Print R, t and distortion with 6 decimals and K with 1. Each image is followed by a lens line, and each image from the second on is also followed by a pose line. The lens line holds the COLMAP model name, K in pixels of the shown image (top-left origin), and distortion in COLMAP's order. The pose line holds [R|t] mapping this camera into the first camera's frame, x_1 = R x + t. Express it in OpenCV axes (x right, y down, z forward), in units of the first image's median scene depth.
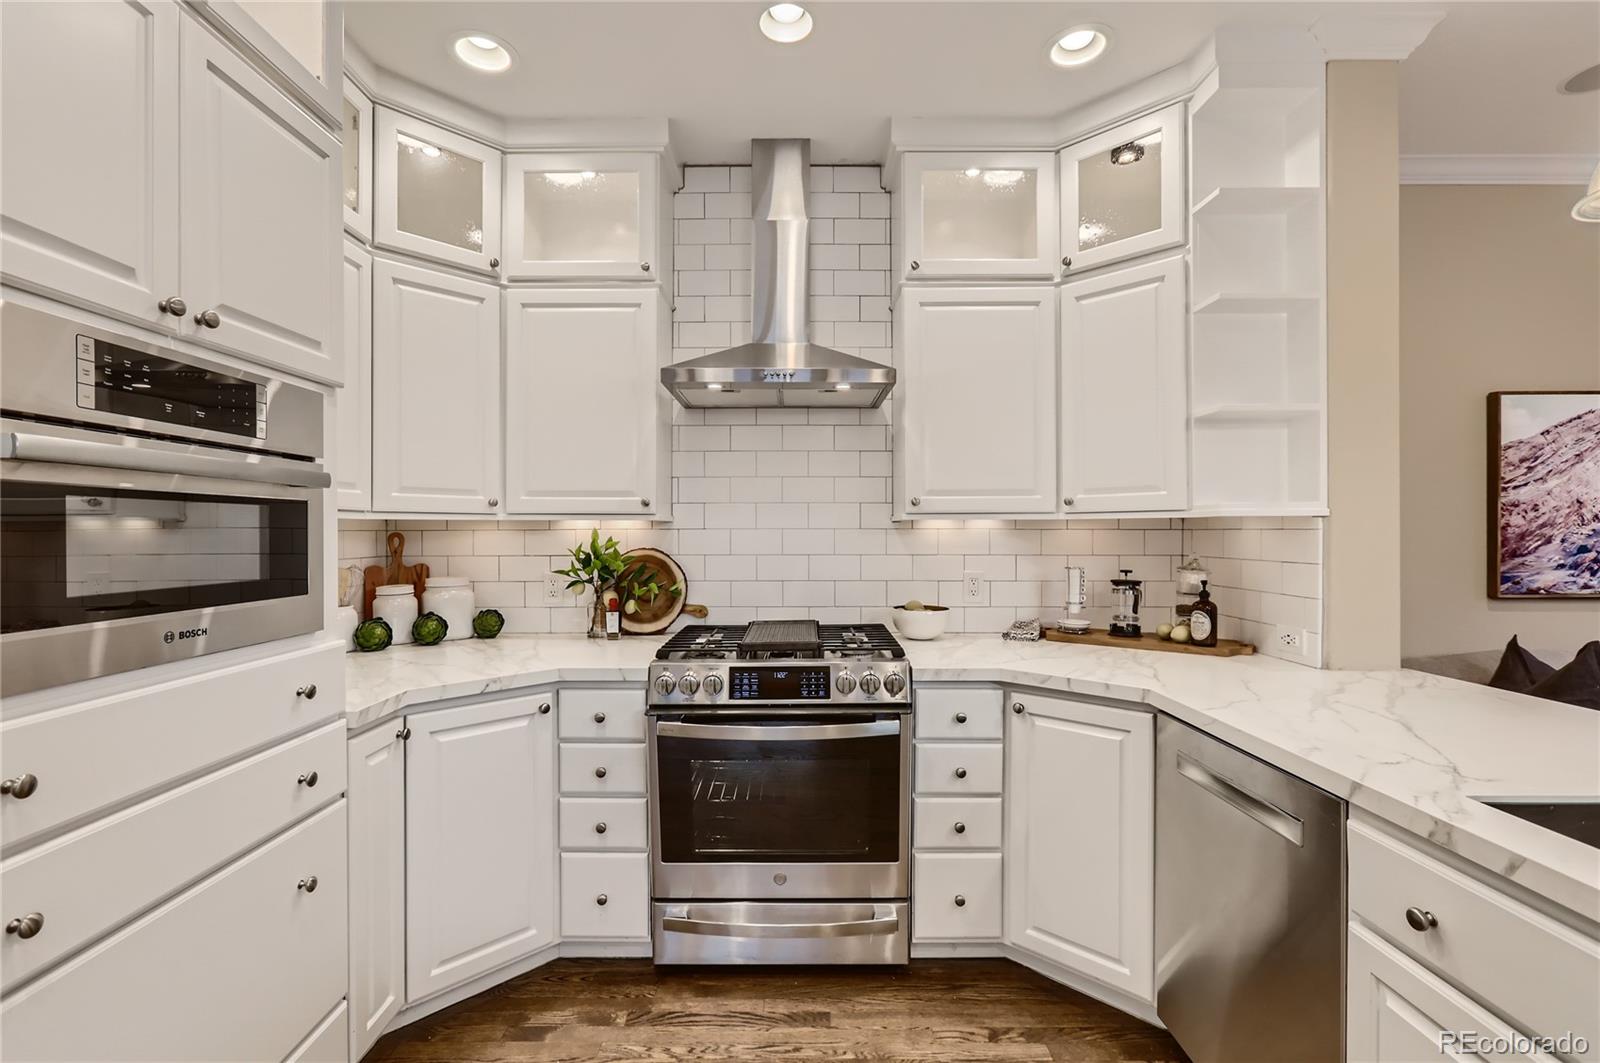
lens RADIAL K [[710.7, 0, 792.2], [0, 710.7, 535.6], [0, 0, 1]] dist [-0.014706, 0.008576]
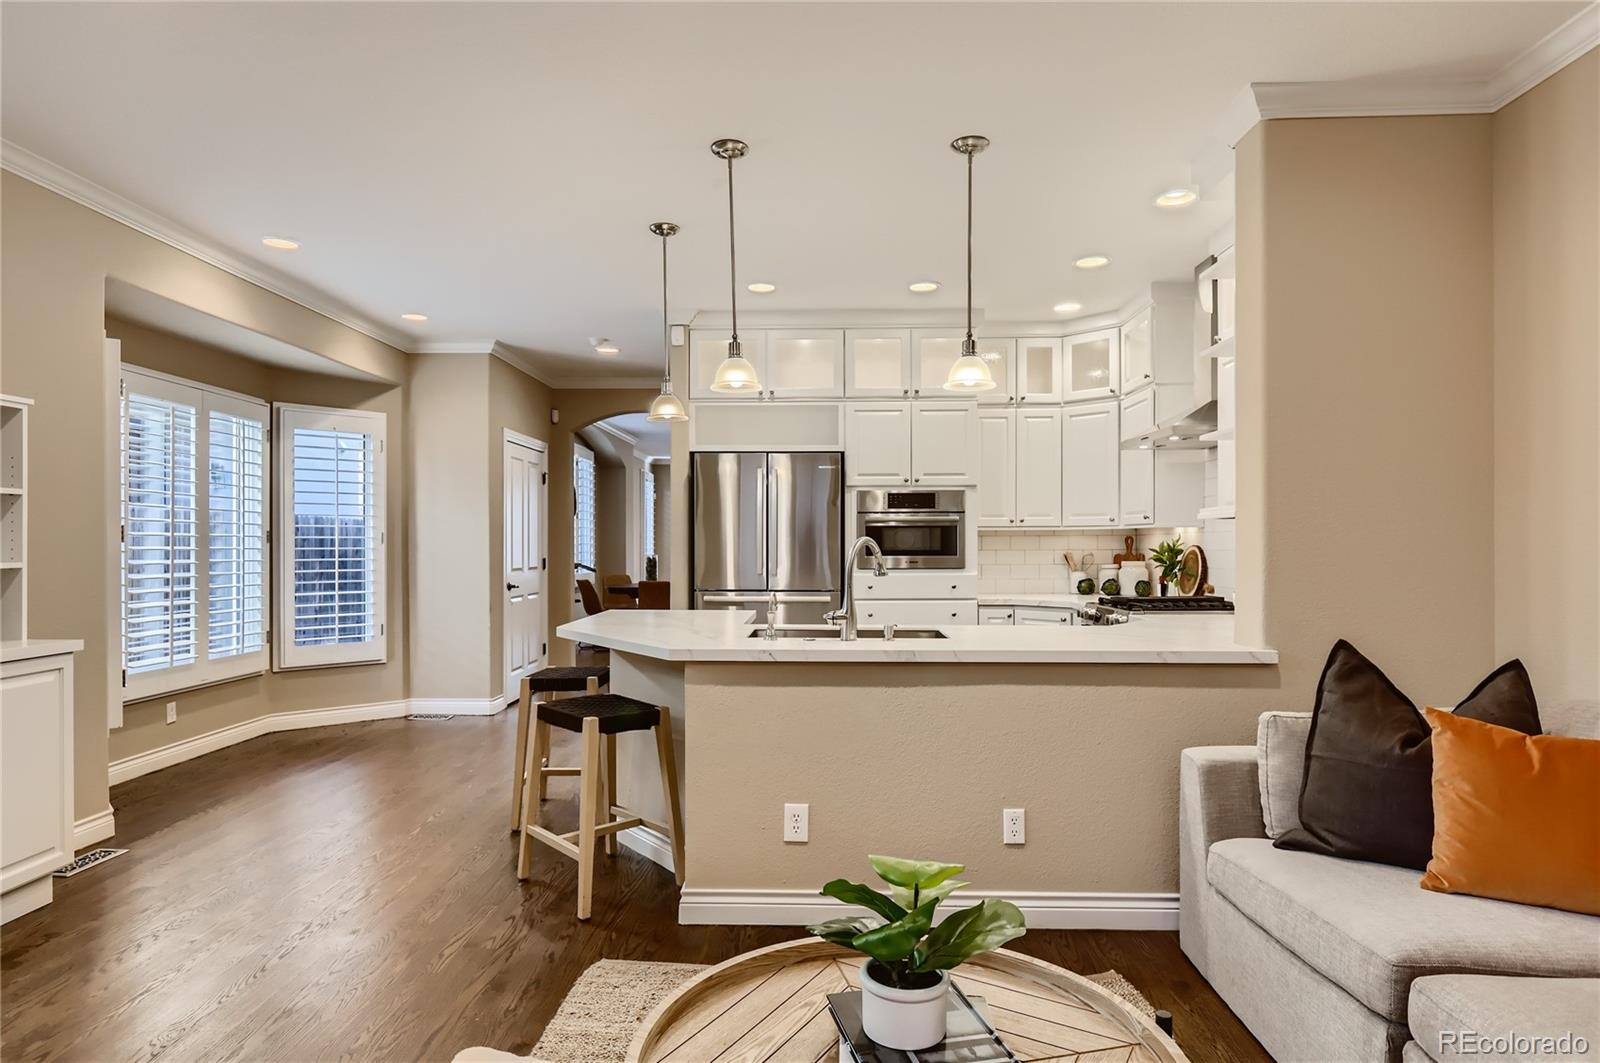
lens RADIAL K [[886.1, 0, 796.3], [0, 886.1, 542.1], [0, 0, 1]] dist [0.003414, 0.000405]
pose [[-0.027871, 0.002000, -0.999610, 1.941638], [-0.002239, 0.999995, 0.002063, 0.009879], [0.999609, 0.002295, -0.027866, 0.237492]]
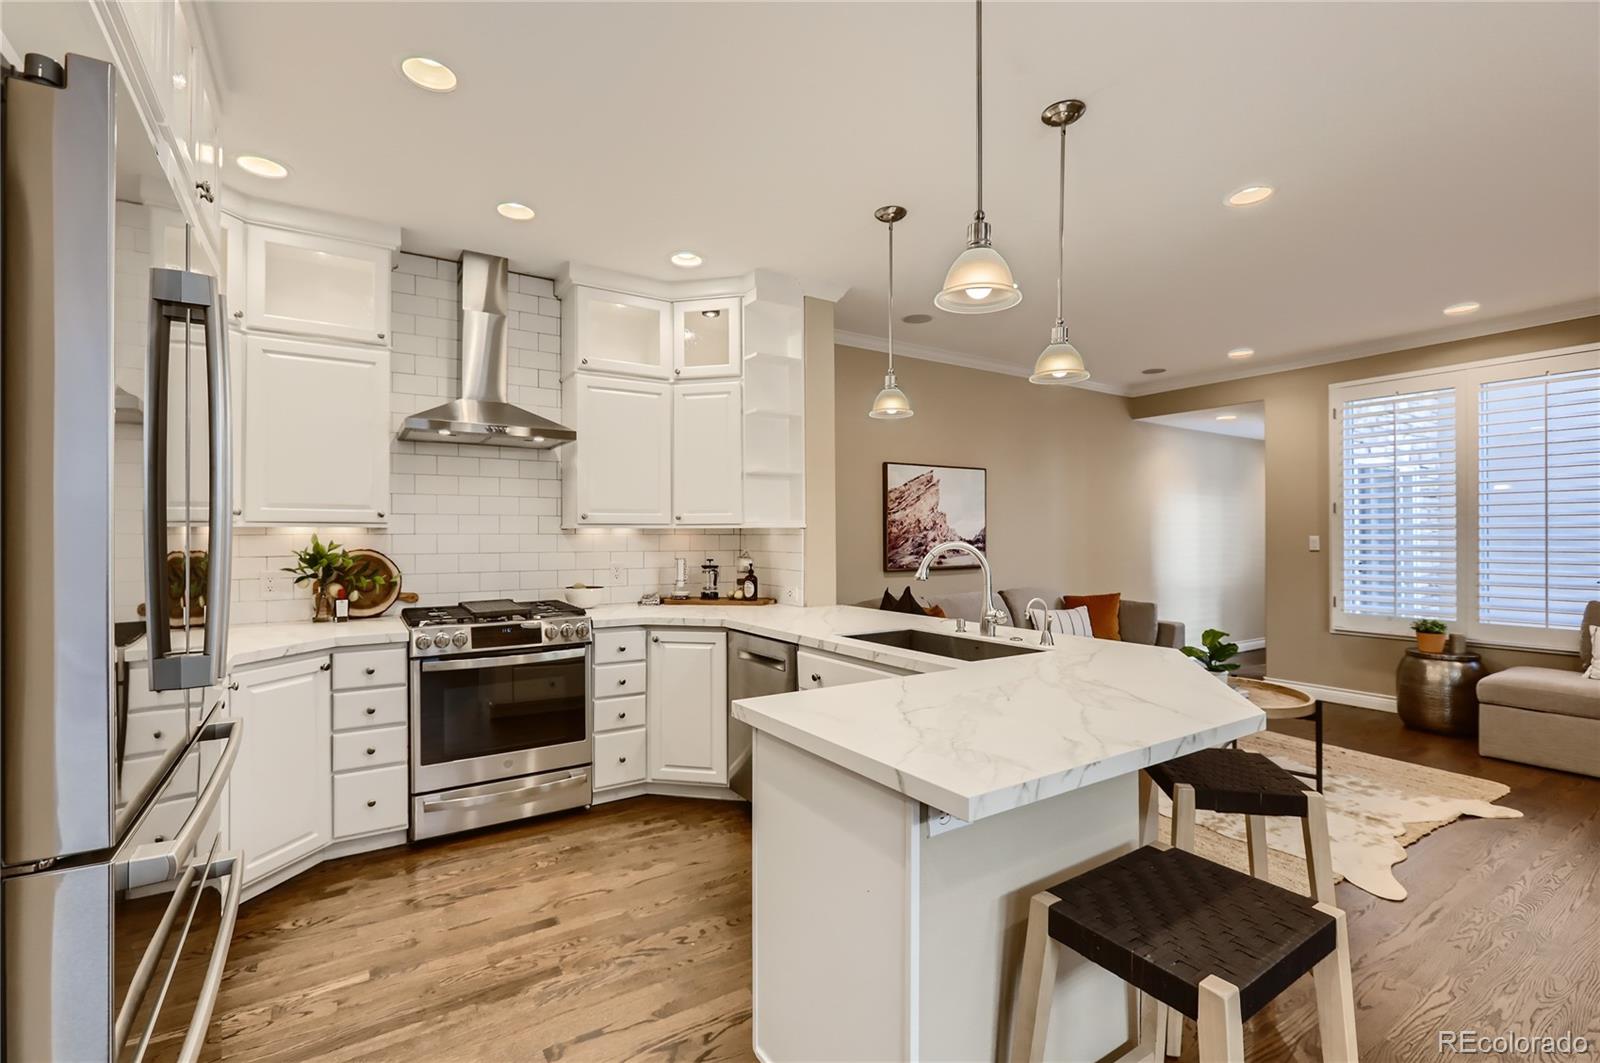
lens RADIAL K [[710.7, 0, 792.2], [0, 710.7, 535.6], [0, 0, 1]] dist [-0.014706, 0.008576]
pose [[0.839949, -0.000680, 0.542664, -0.282865], [0.003952, 0.999980, -0.004864, 0.002441], [-0.542650, 0.006230, 0.839936, -0.526287]]
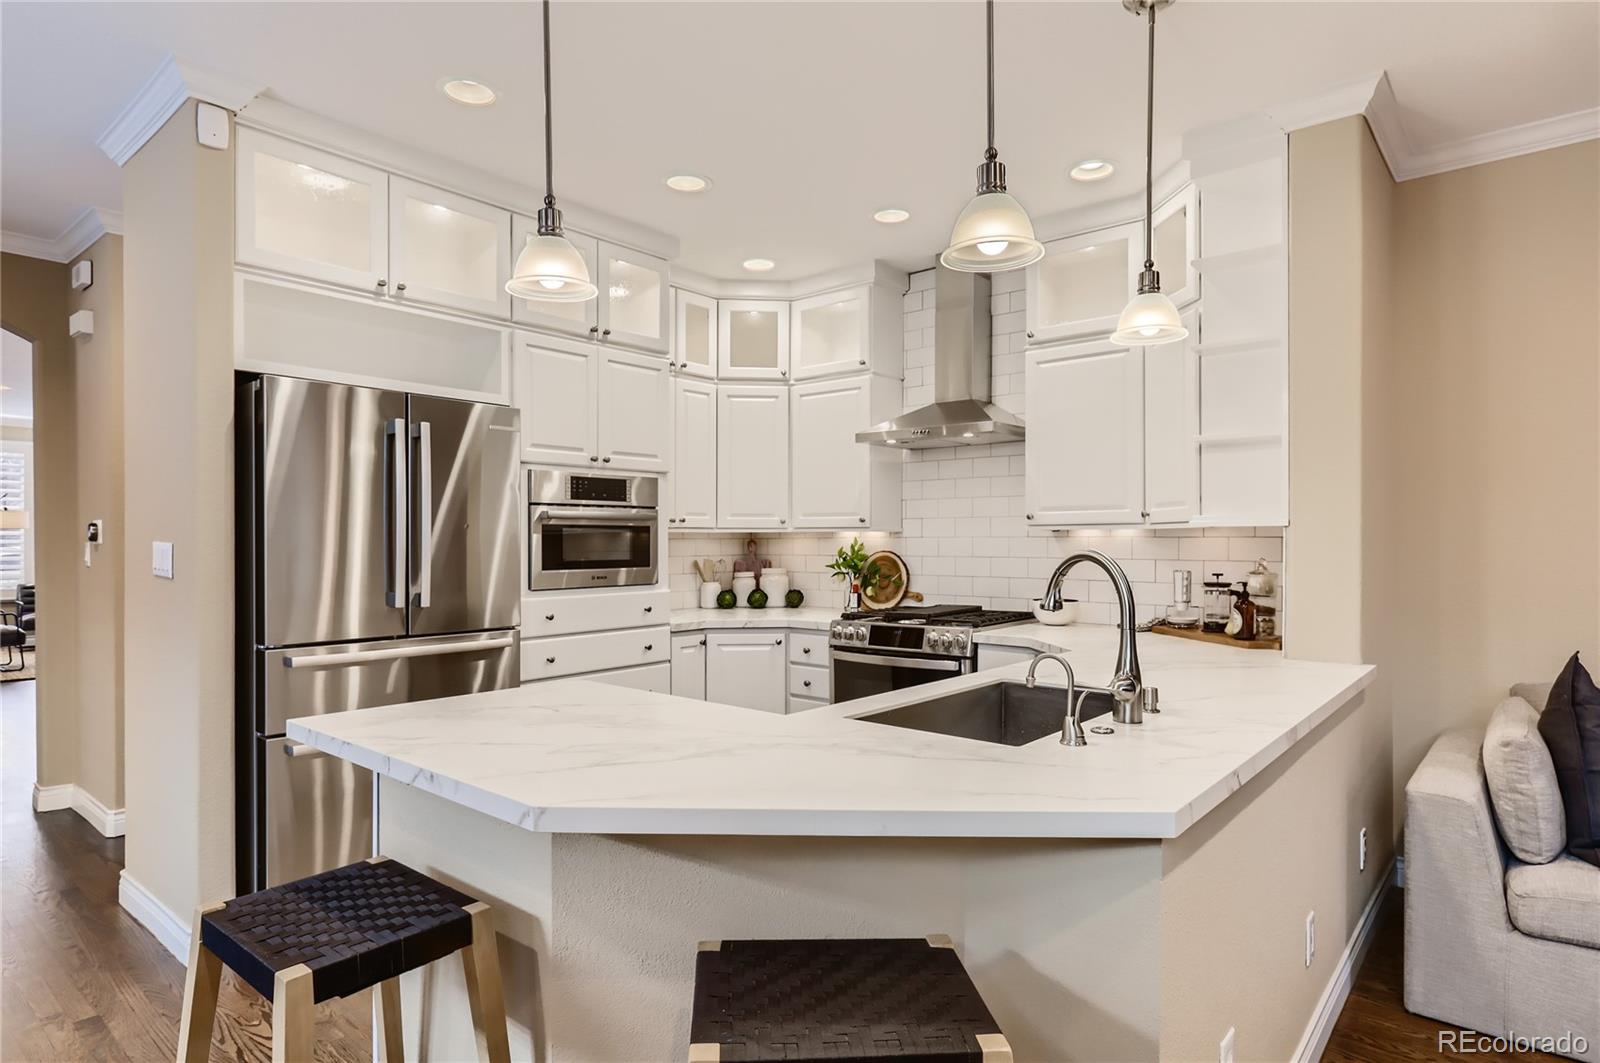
lens RADIAL K [[886.1, 0, 796.3], [0, 886.1, 542.1], [0, 0, 1]] dist [0.003414, 0.000405]
pose [[0.764472, 0.002478, -0.644652, 0.910258], [-0.002899, 0.999996, 0.000405, 0.000025], [0.644650, 0.001559, 0.764476, -0.529934]]
